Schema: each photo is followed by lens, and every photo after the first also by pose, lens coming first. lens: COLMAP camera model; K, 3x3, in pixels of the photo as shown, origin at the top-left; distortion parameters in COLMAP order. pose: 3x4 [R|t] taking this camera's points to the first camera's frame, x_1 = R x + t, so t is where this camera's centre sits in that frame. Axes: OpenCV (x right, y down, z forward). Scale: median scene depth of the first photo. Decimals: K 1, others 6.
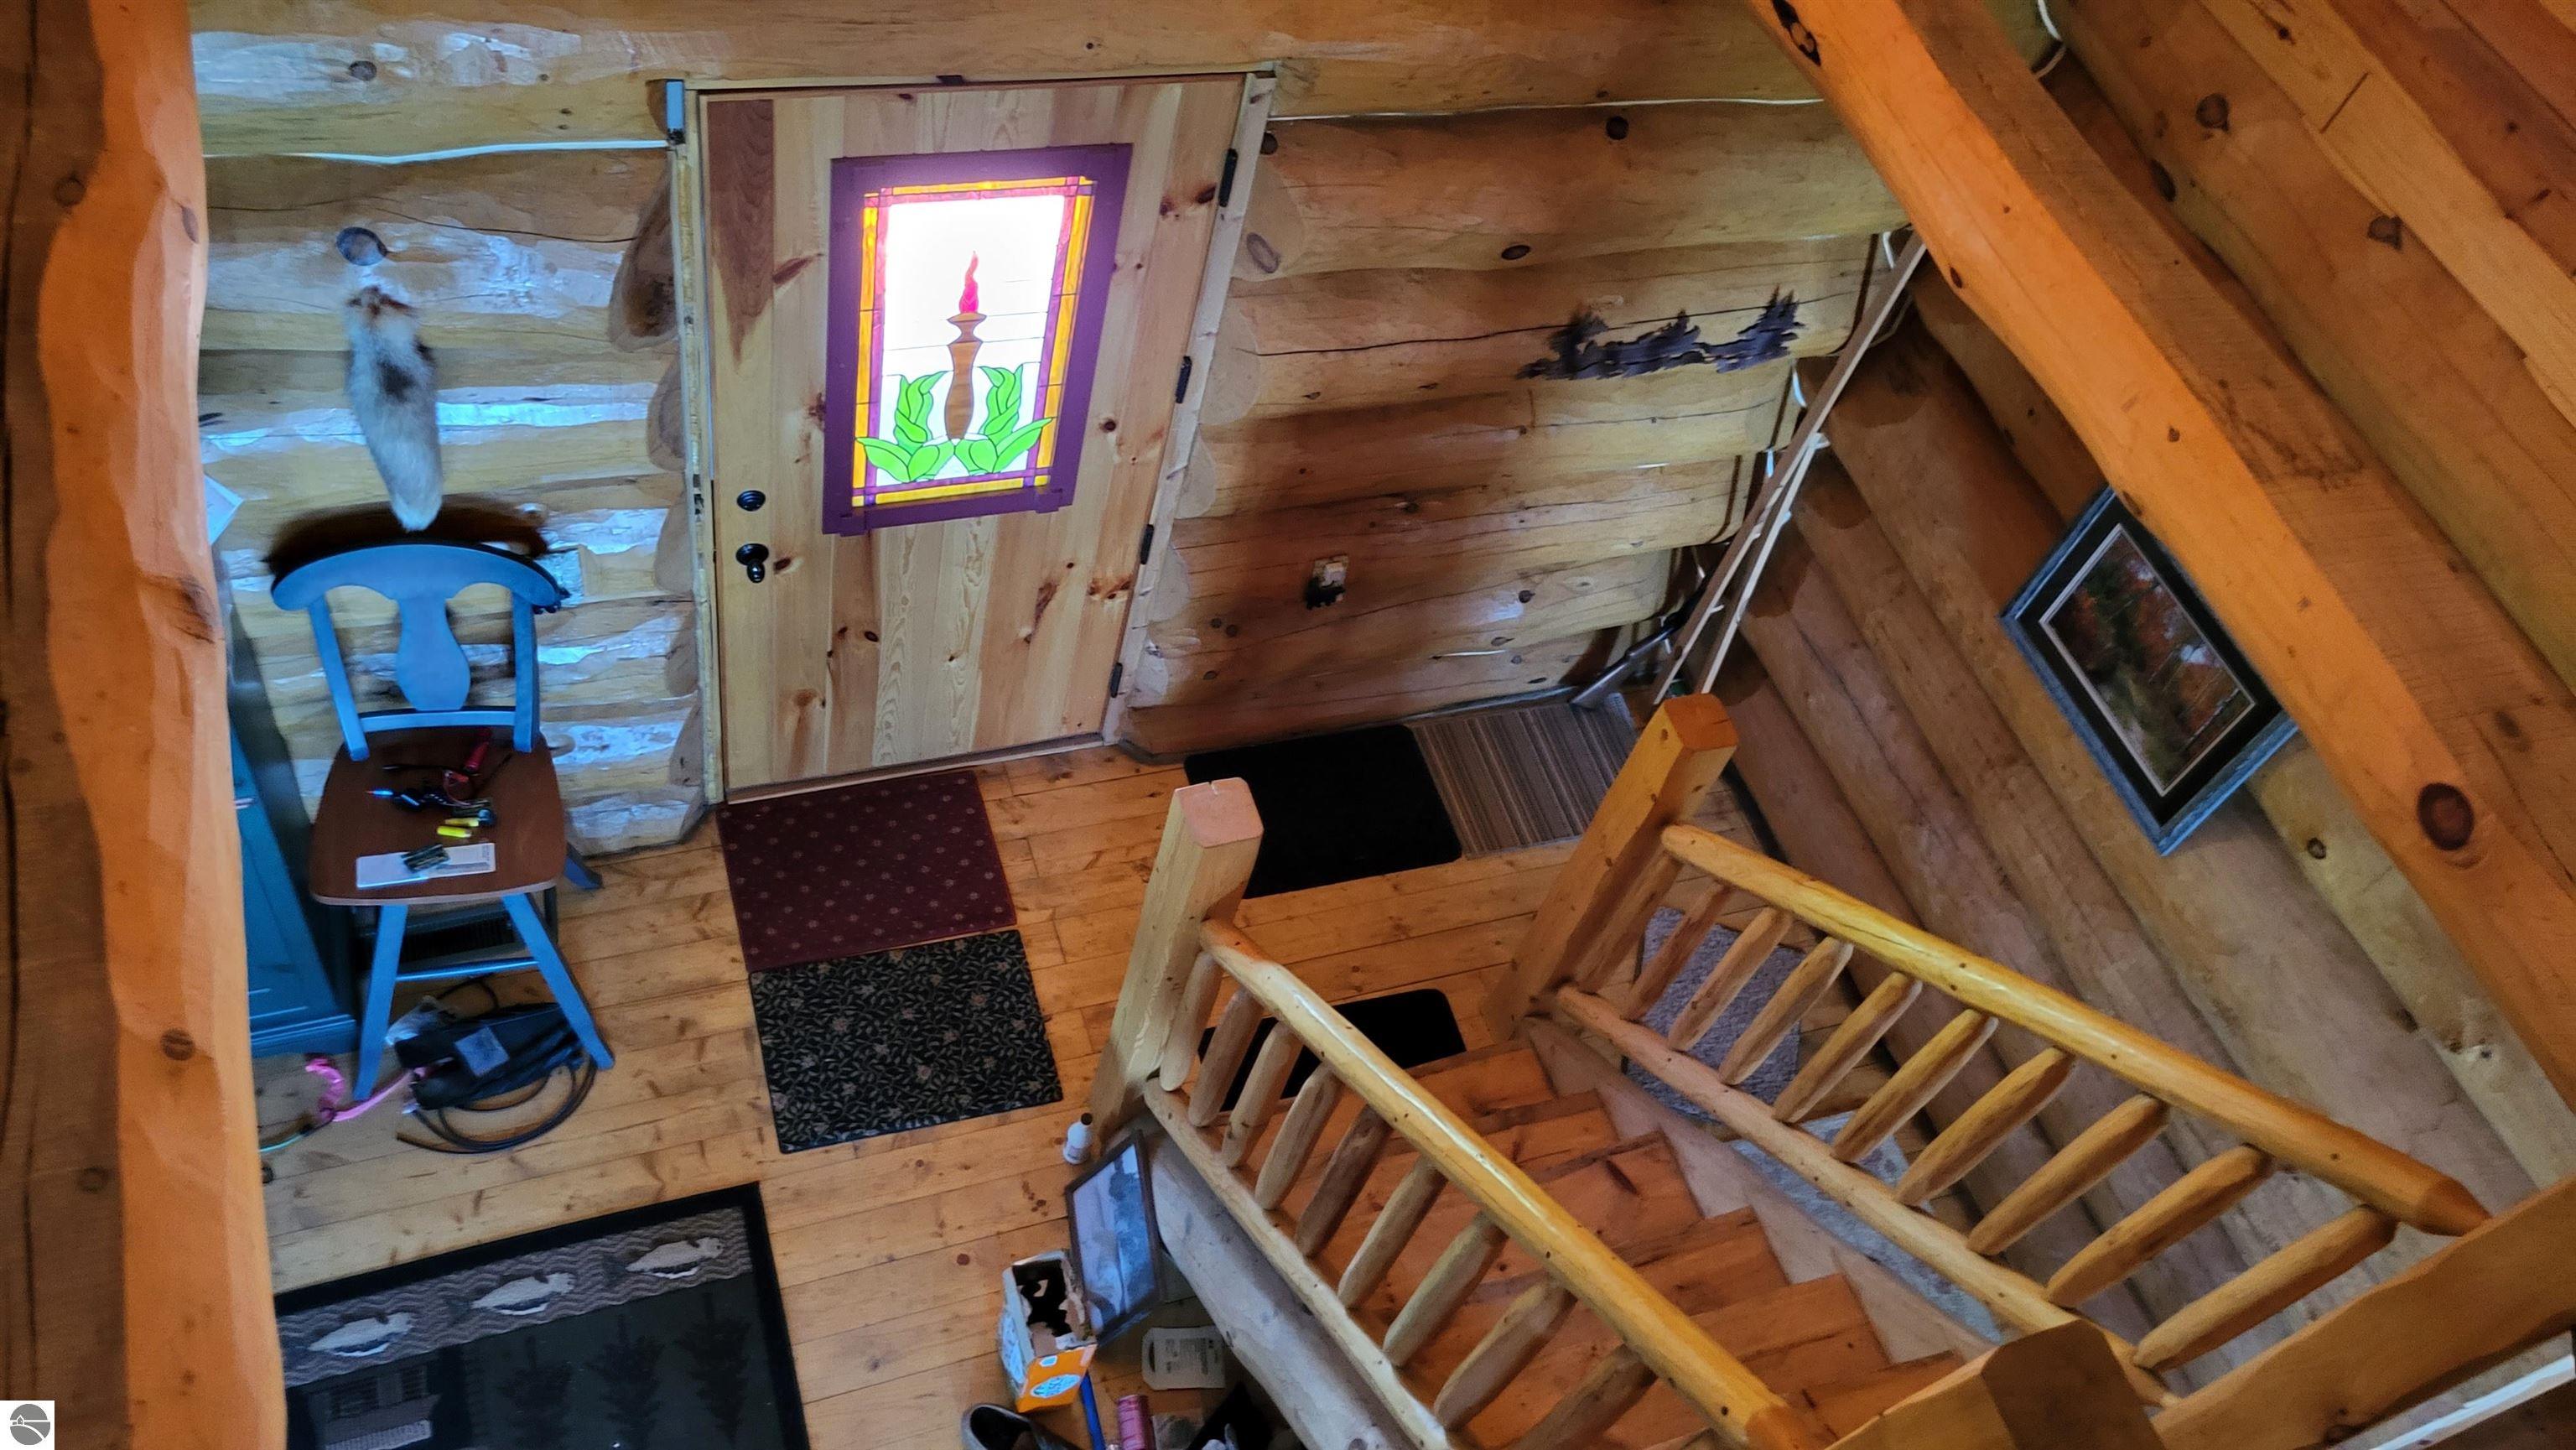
lens RADIAL K [[1967.9, 0, 1303.2], [0, 1967.9, 728.8], [0, 0, 1]] dist [0.050479, -0.038762]
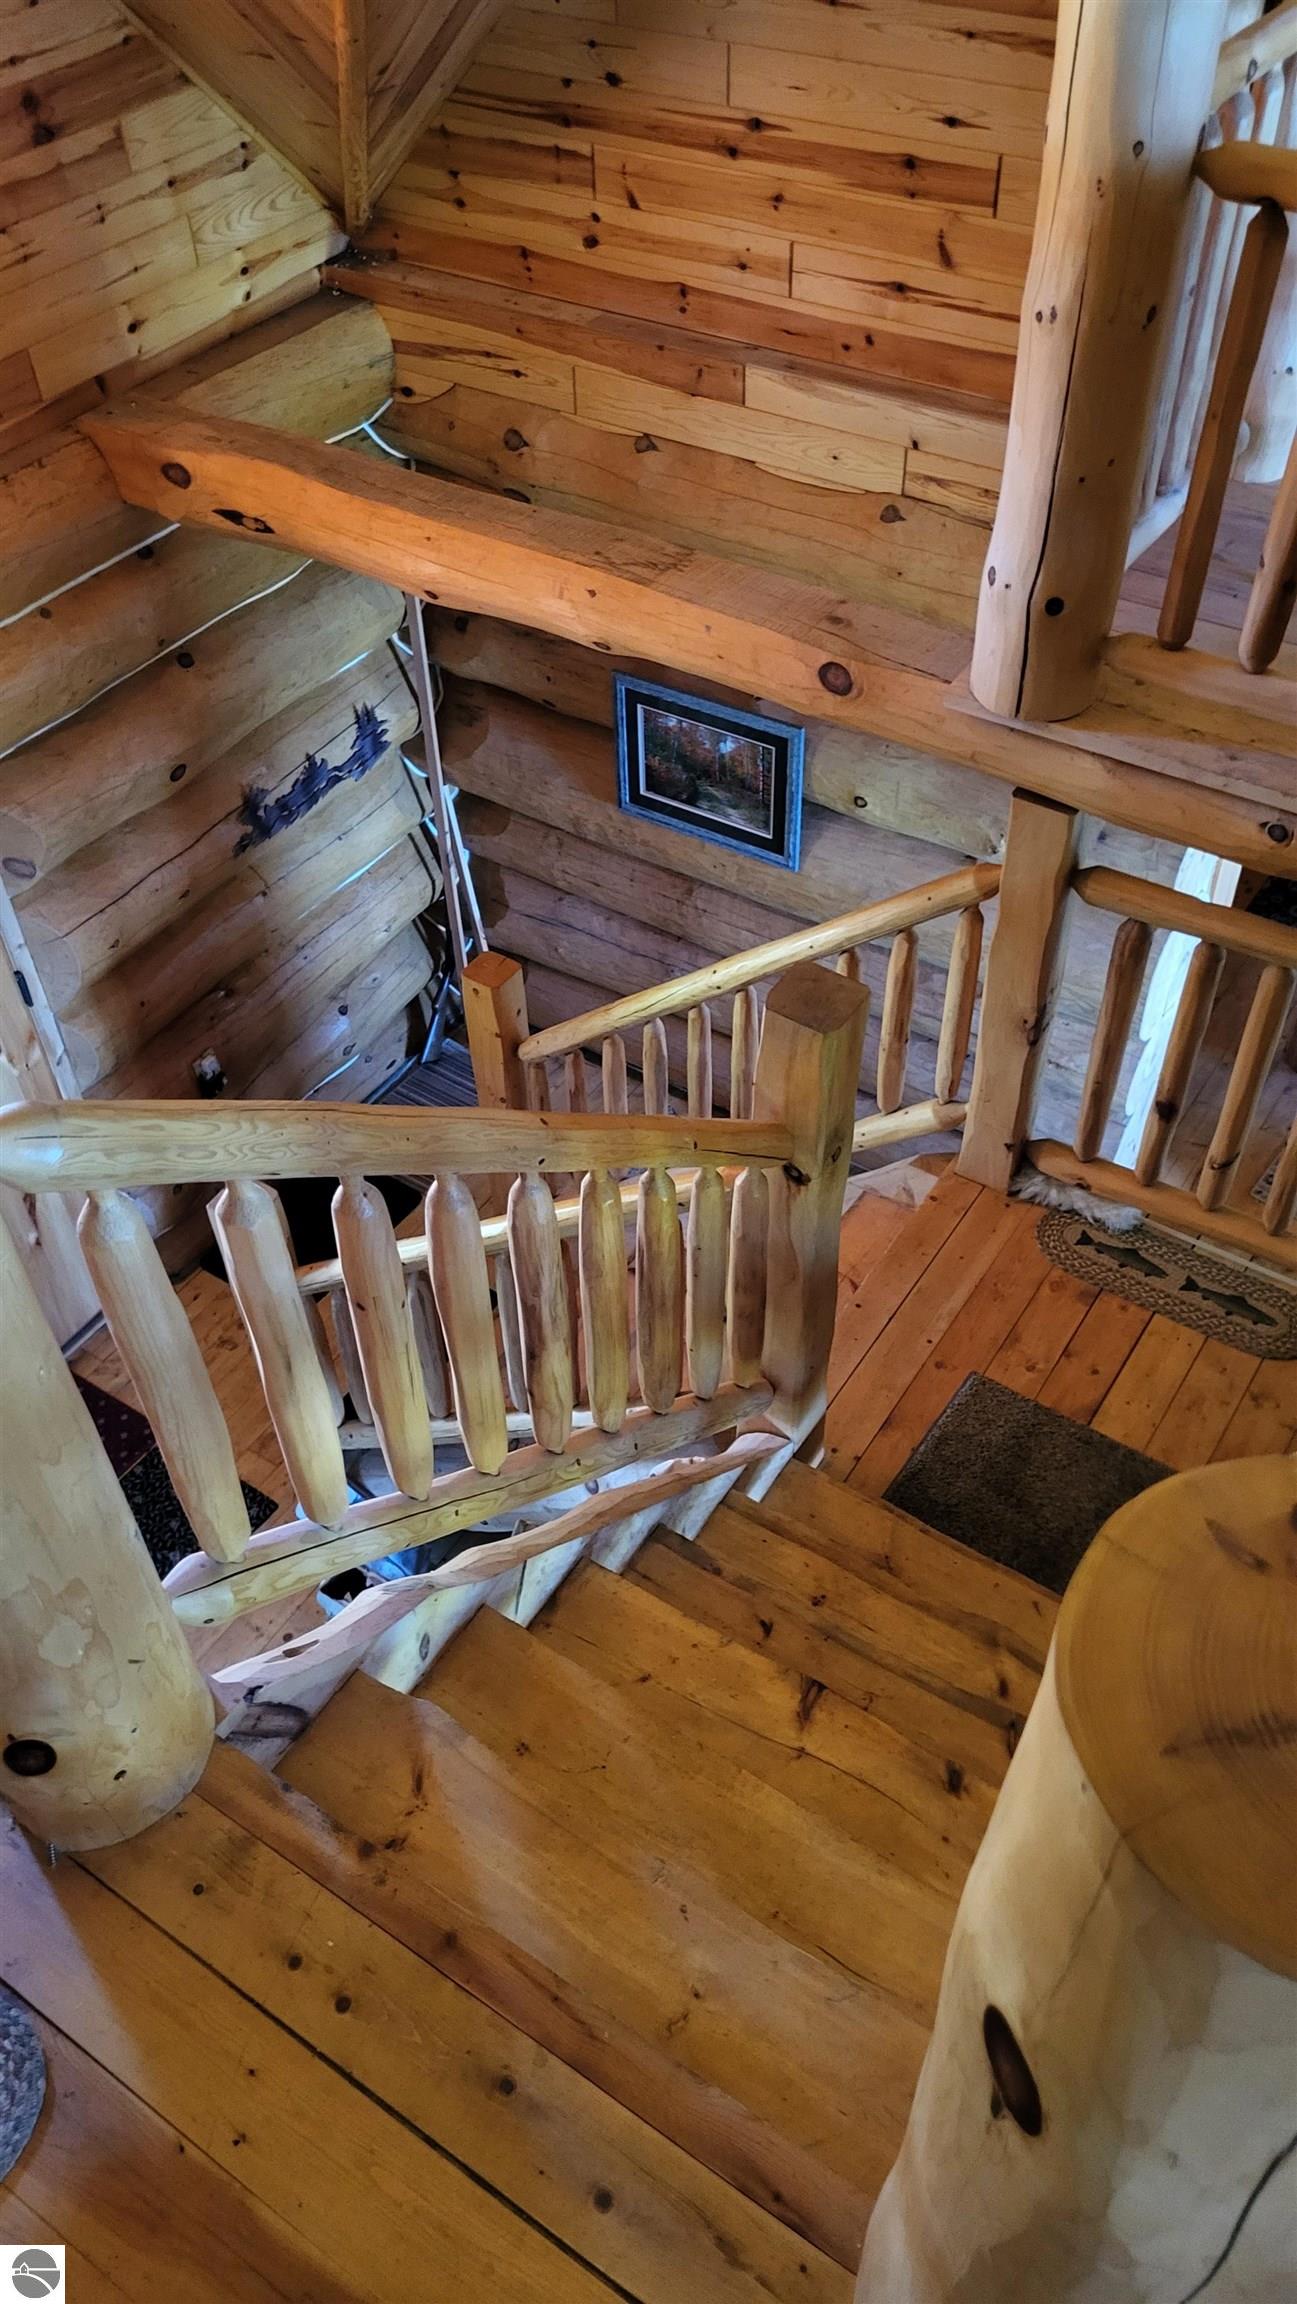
lens RADIAL K [[1760.0, 0, 639.7], [0, 1760.0, 1144.8], [0, 0, 1]] dist [0.050479, -0.038762]
pose [[0.777156, -0.582590, 0.237945, -0.079525], [0.596886, 0.802193, 0.014607, 0.128264], [-0.199388, 0.130674, 0.971169, -0.203839]]
